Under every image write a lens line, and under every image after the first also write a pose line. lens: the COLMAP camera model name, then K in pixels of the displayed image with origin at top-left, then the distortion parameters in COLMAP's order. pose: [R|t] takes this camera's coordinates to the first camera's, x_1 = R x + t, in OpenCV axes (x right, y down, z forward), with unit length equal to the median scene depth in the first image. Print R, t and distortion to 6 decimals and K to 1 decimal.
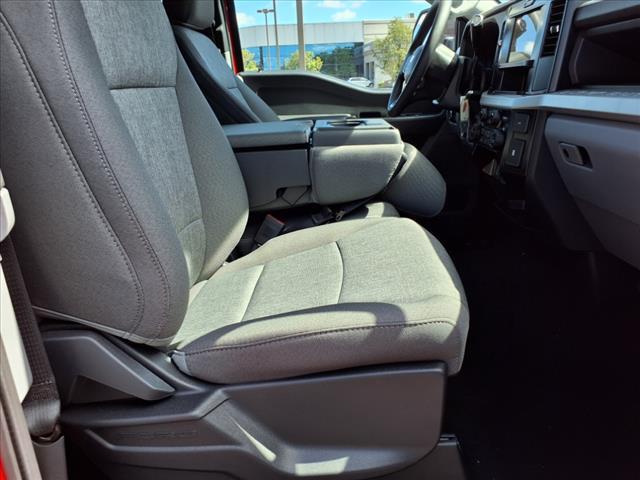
lens RADIAL K [[512.9, 0, 320.0], [0, 512.9, 240.0], [0, 0, 1]] dist [0.089751, -0.225062]
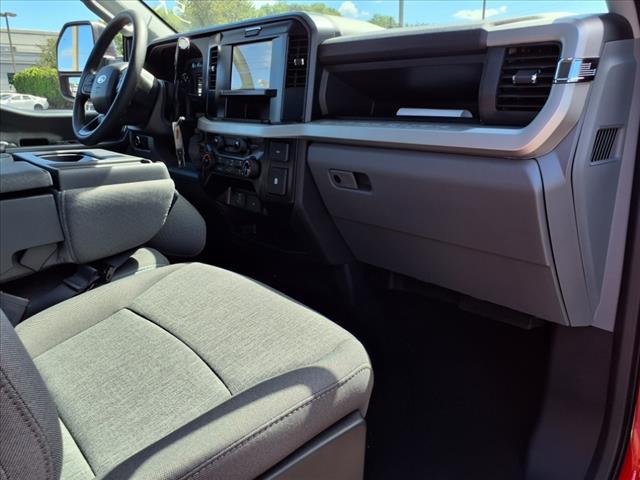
lens RADIAL K [[512.9, 0, 320.0], [0, 512.9, 240.0], [0, 0, 1]] dist [0.089751, -0.225062]
pose [[0.732824, -0.143642, 0.665083, -0.248373], [0.167777, 0.985428, 0.027963, -0.067703], [-0.659409, 0.091093, 0.746246, 0.198826]]
